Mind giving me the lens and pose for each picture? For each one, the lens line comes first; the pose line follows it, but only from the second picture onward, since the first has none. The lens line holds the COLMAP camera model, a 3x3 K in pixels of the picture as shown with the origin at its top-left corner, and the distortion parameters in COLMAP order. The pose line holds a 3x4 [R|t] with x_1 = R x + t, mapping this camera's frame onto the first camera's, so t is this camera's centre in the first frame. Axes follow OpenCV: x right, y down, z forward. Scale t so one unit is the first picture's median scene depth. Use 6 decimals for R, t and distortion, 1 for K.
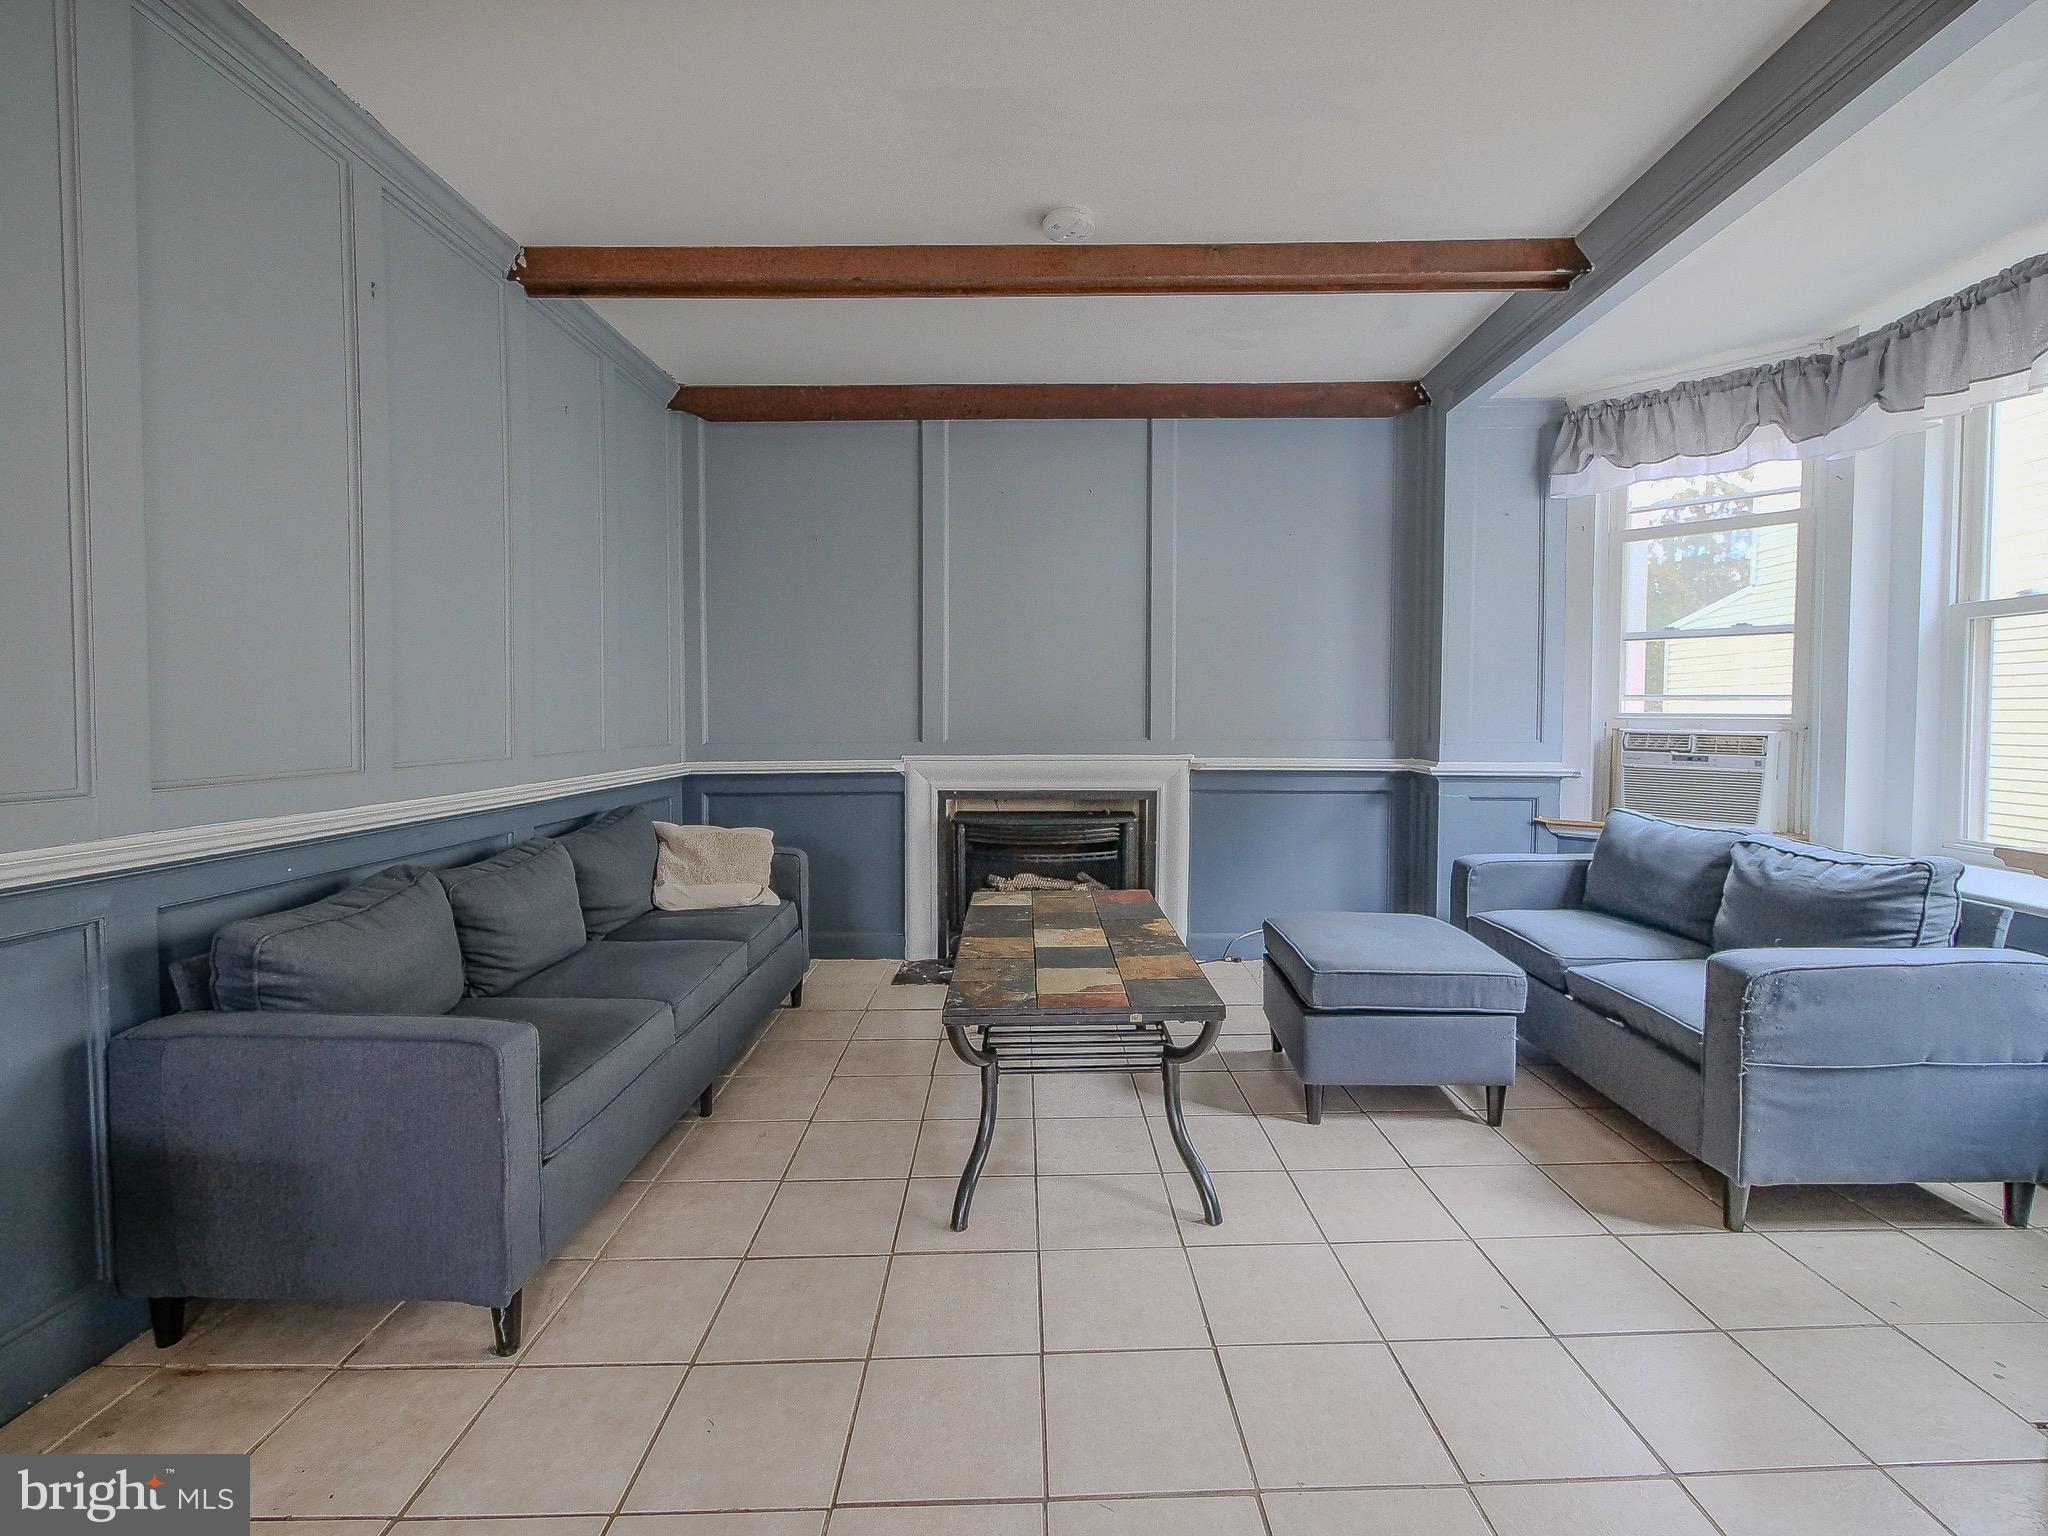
lens RADIAL K [[927.2, 0, 1035.9], [0, 927.2, 747.9], [0, 0, 1]] dist [-0.001630, -0.000029]
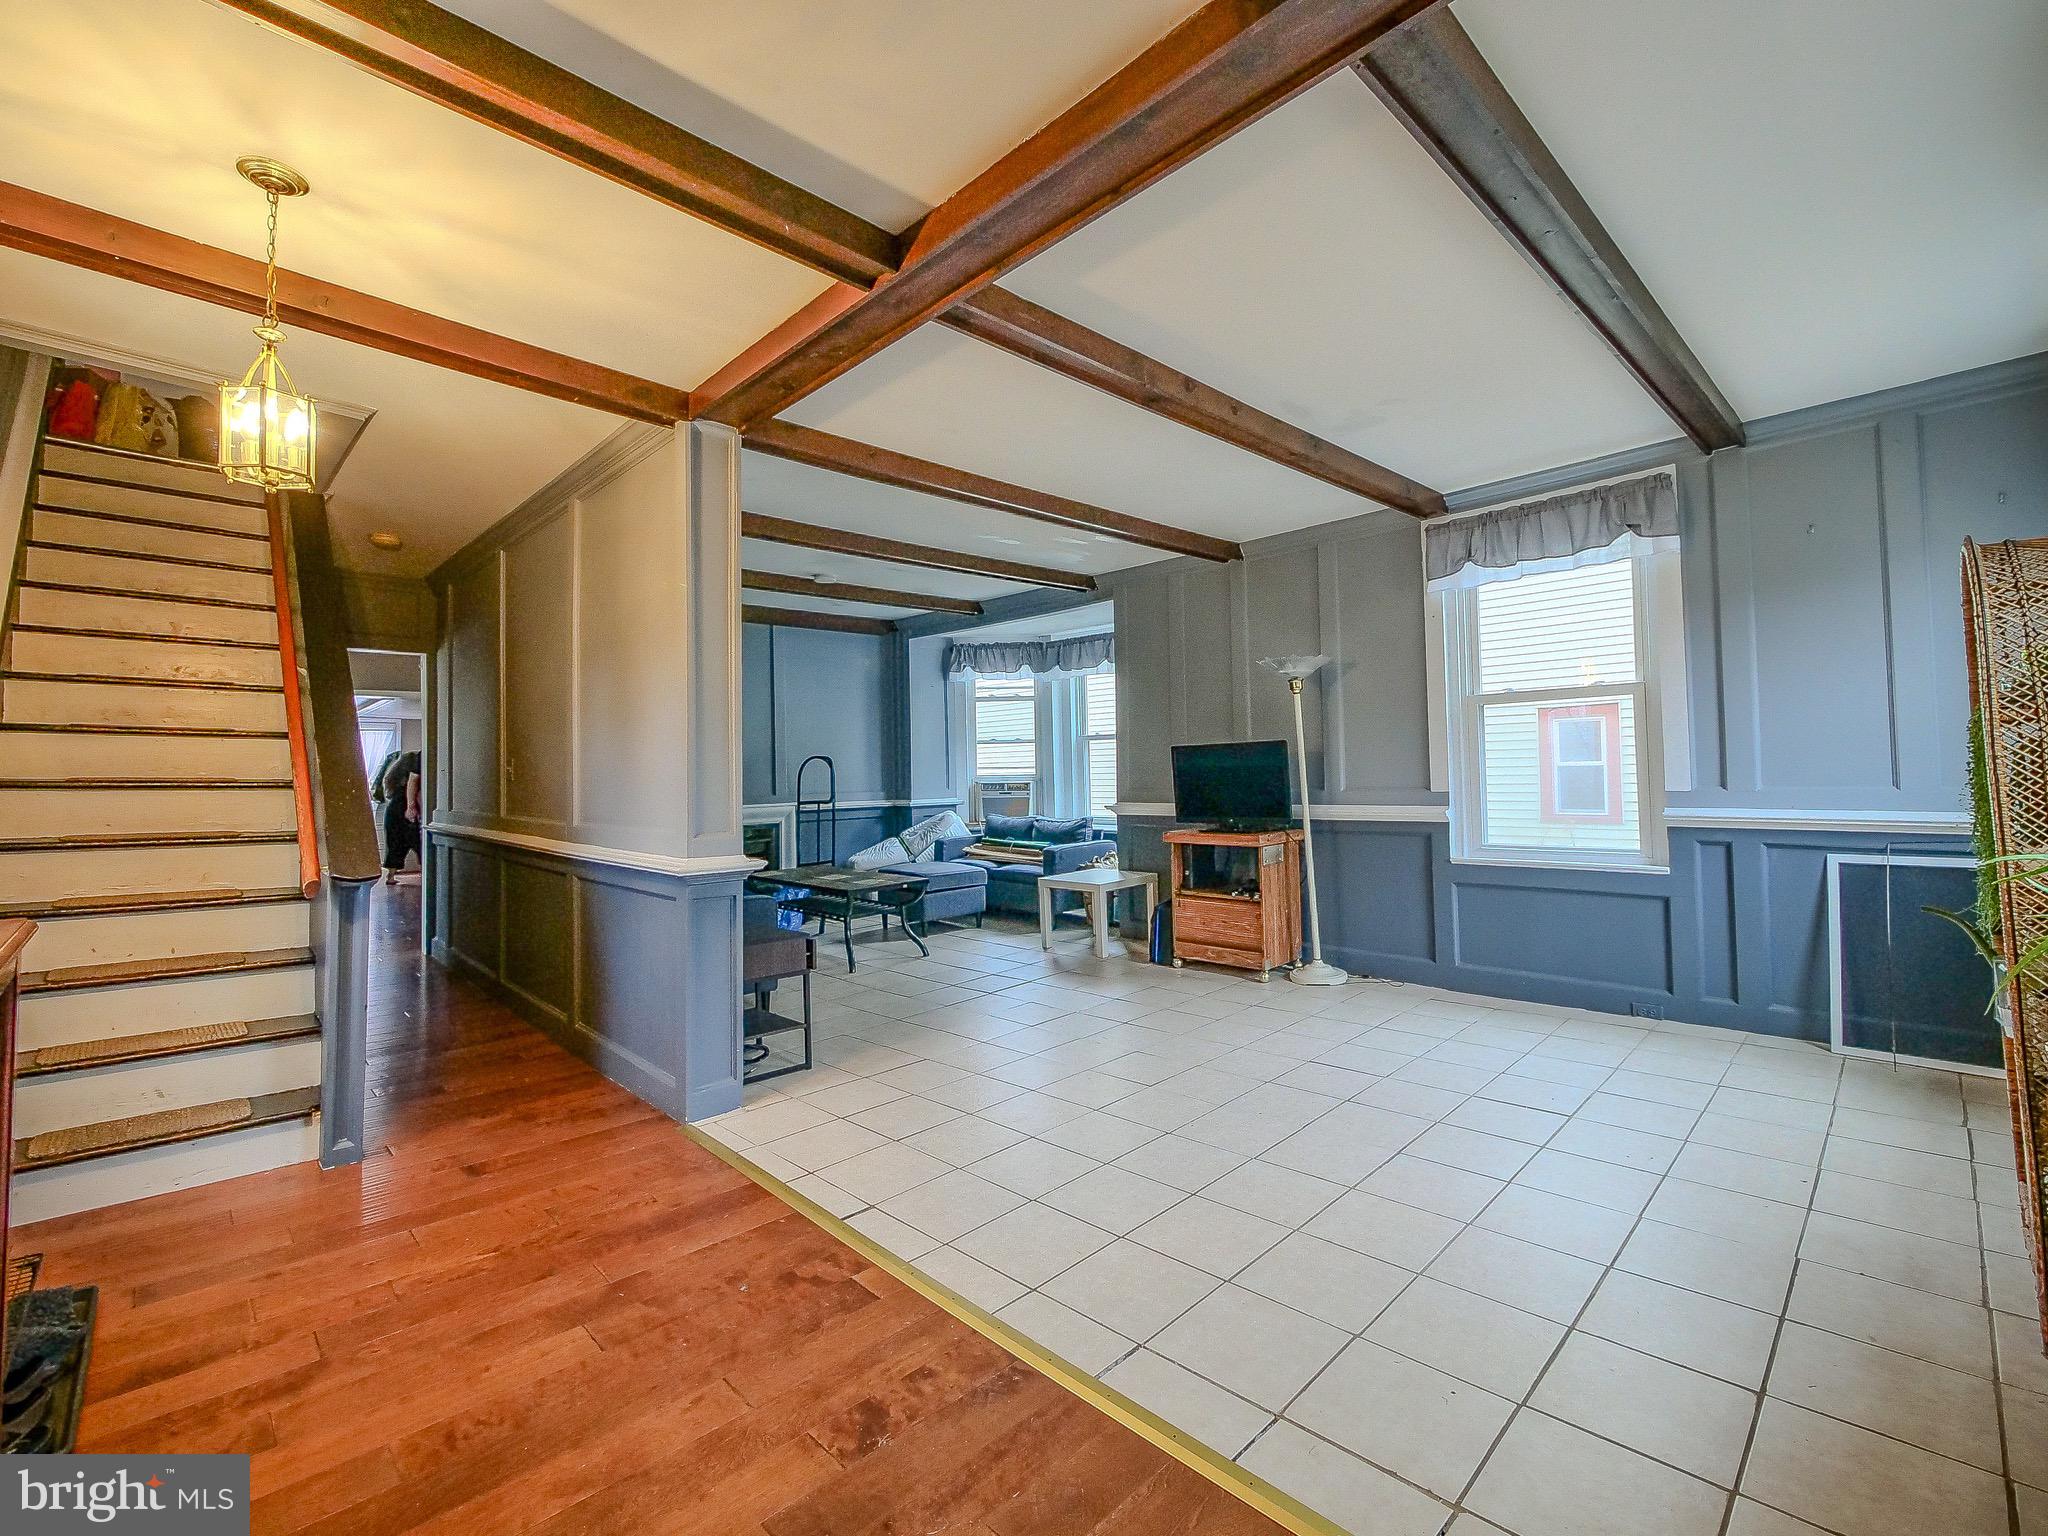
lens RADIAL K [[927.2, 0, 1019.1], [0, 927.2, 758.4], [0, 0, 1]] dist [-0.001630, -0.000029]
pose [[0.713485, -0.007283, 0.700632, -0.993916], [0.053032, 0.997639, -0.043635, 0.029782], [-0.698660, 0.068289, 0.712187, -0.787408]]
